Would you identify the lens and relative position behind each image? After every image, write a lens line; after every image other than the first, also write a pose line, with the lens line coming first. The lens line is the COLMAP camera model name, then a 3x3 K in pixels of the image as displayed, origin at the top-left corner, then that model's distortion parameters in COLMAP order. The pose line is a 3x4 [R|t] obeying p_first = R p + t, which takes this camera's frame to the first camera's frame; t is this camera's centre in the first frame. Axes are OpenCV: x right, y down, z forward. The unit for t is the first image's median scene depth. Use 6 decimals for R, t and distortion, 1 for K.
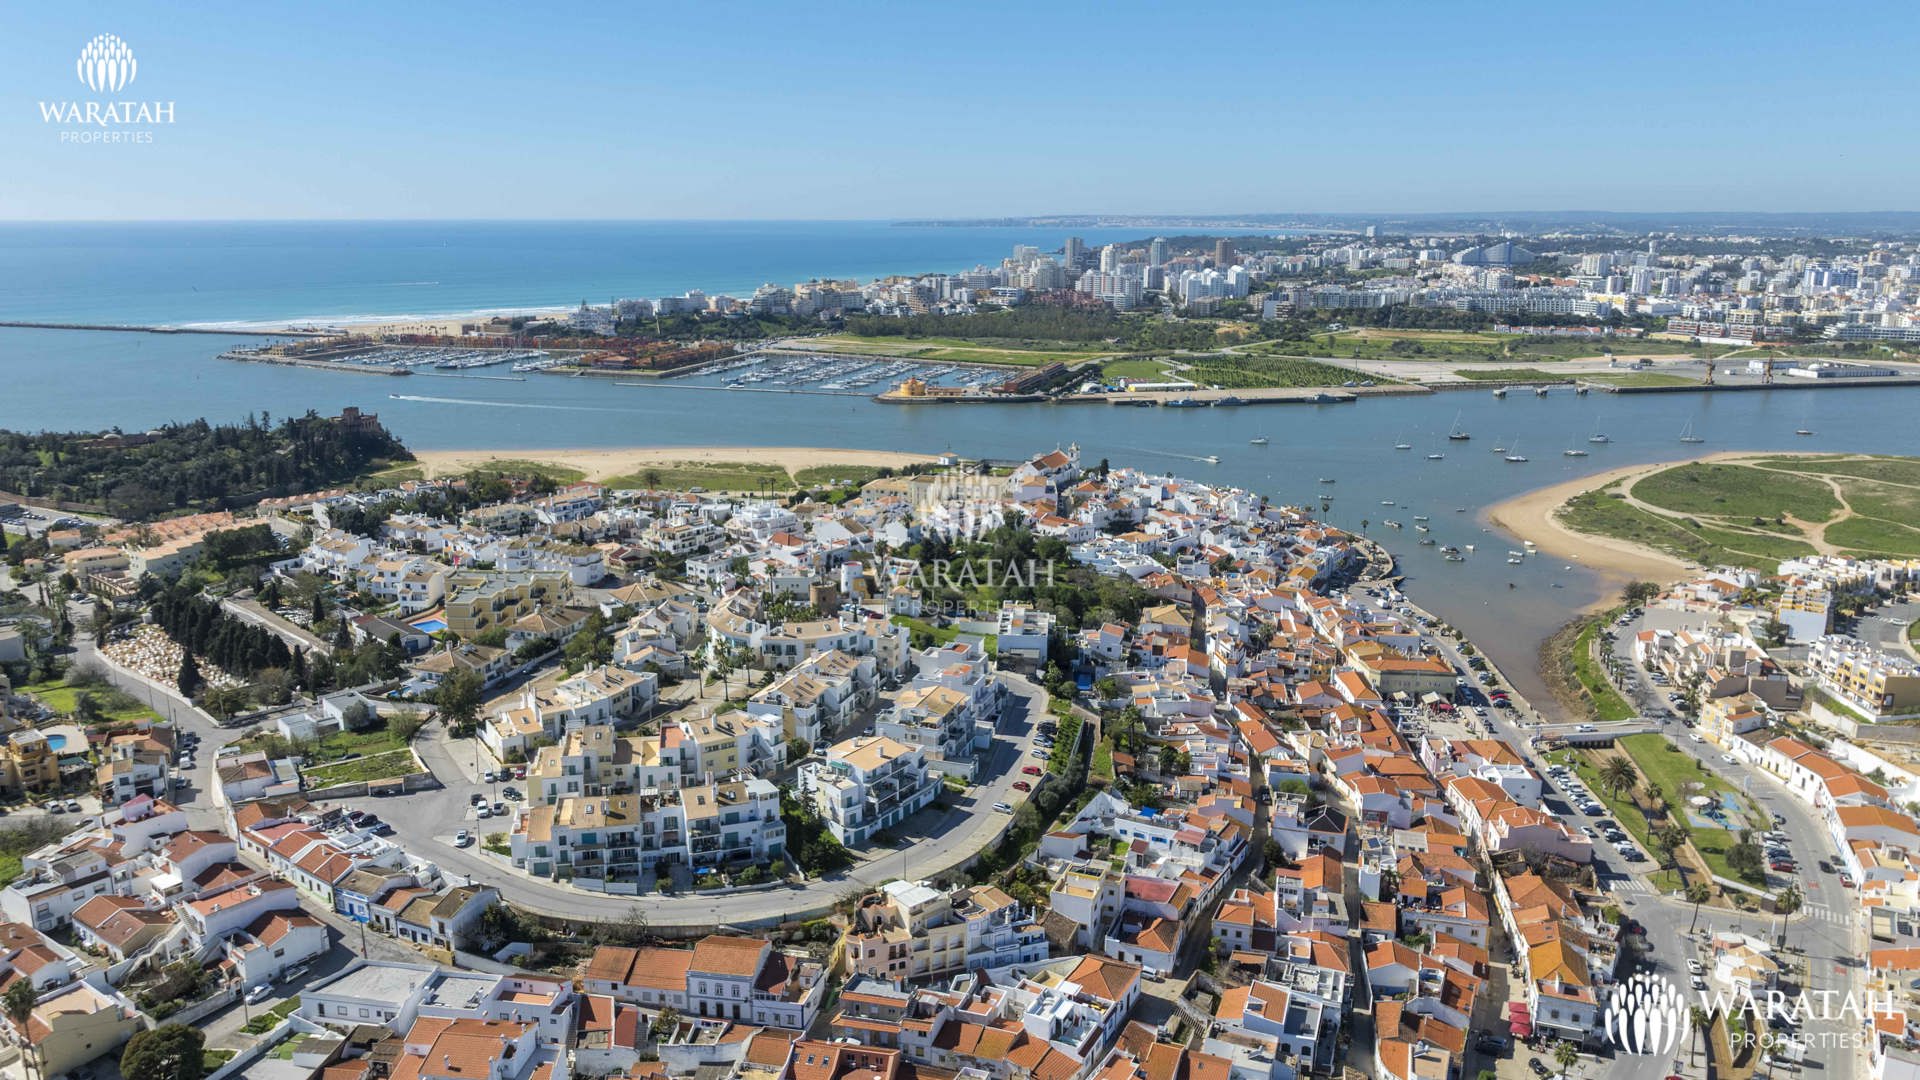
lens RADIAL K [[1375.8, 0, 947.9], [0, 1375.8, 542.1], [0, 0, 1]] dist [0.033298, -0.064592]
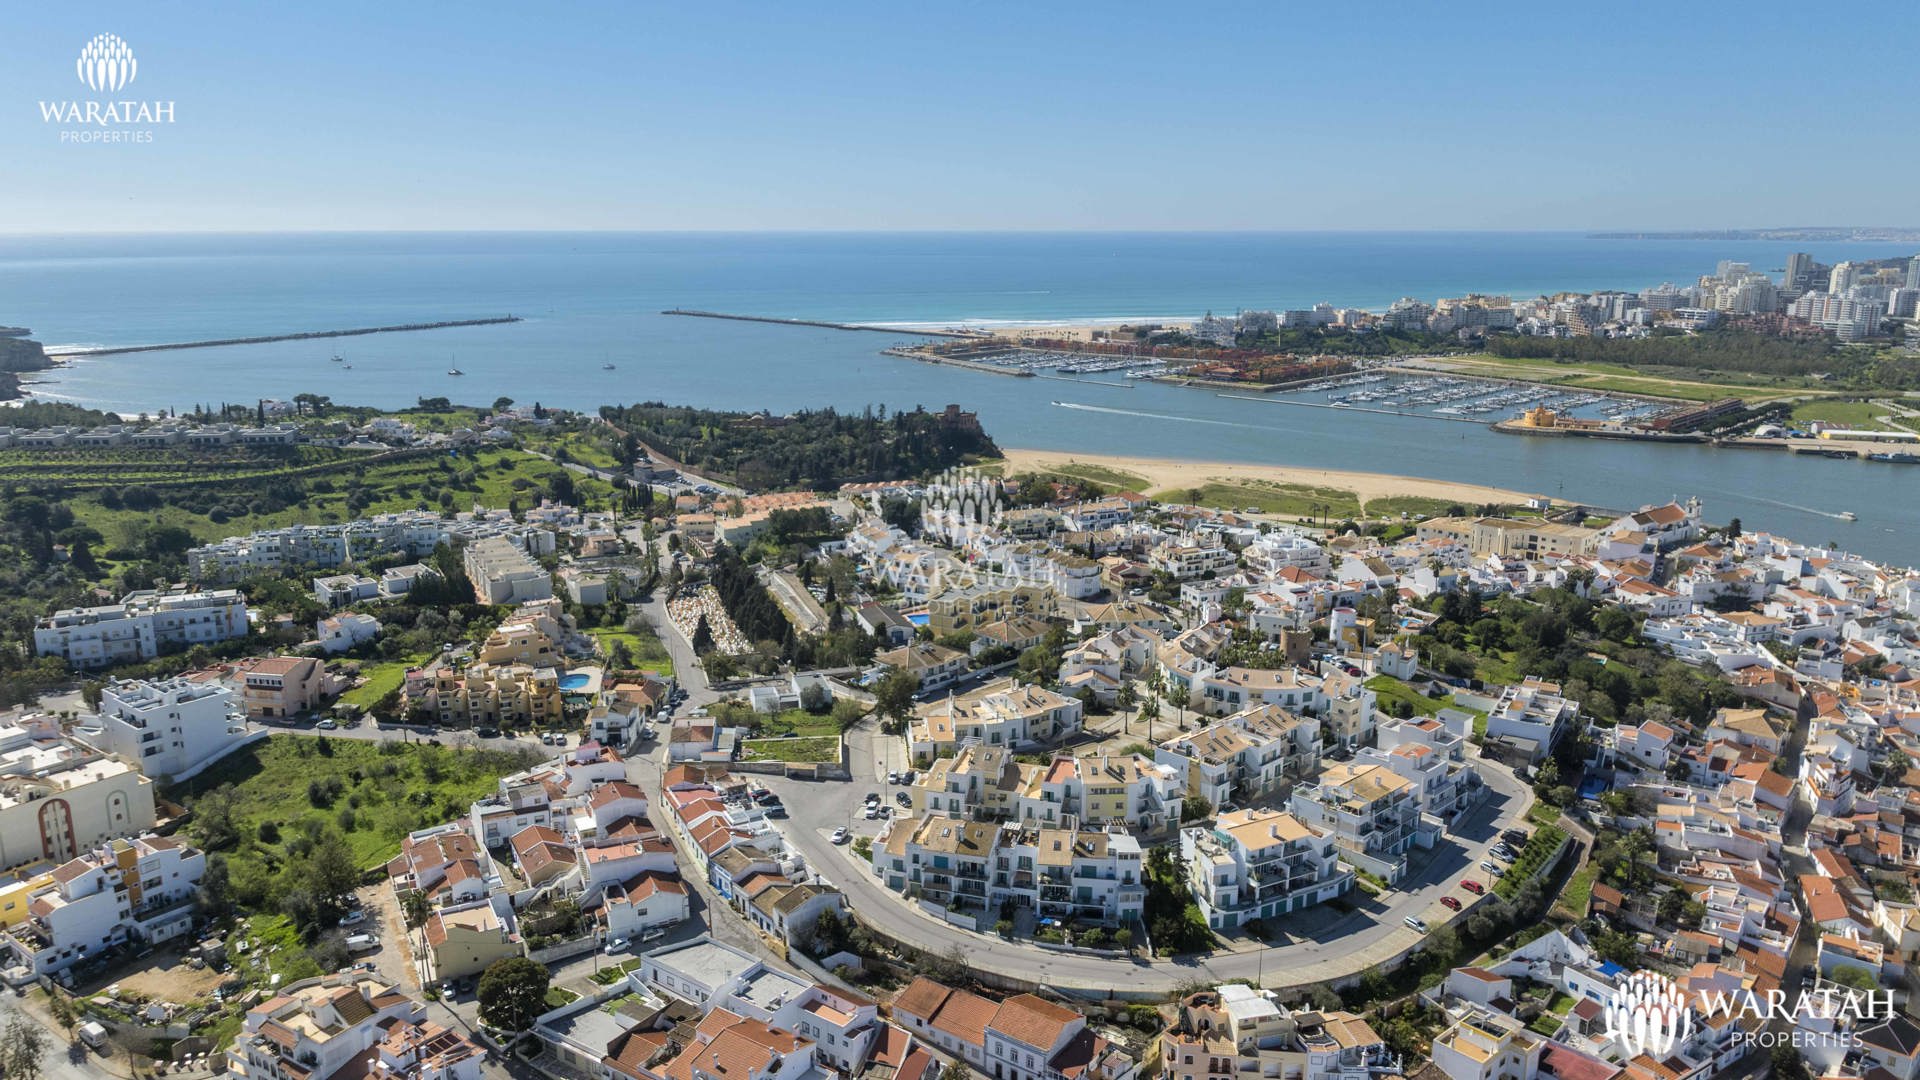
lens RADIAL K [[1375.8, 0, 947.9], [0, 1375.8, 542.1], [0, 0, 1]] dist [0.033298, -0.064592]
pose [[0.892358, 0.101944, -0.439663, 0.078766], [-0.105365, 0.994293, 0.016692, -0.014080], [0.438856, 0.031430, 0.898008, 0.063948]]
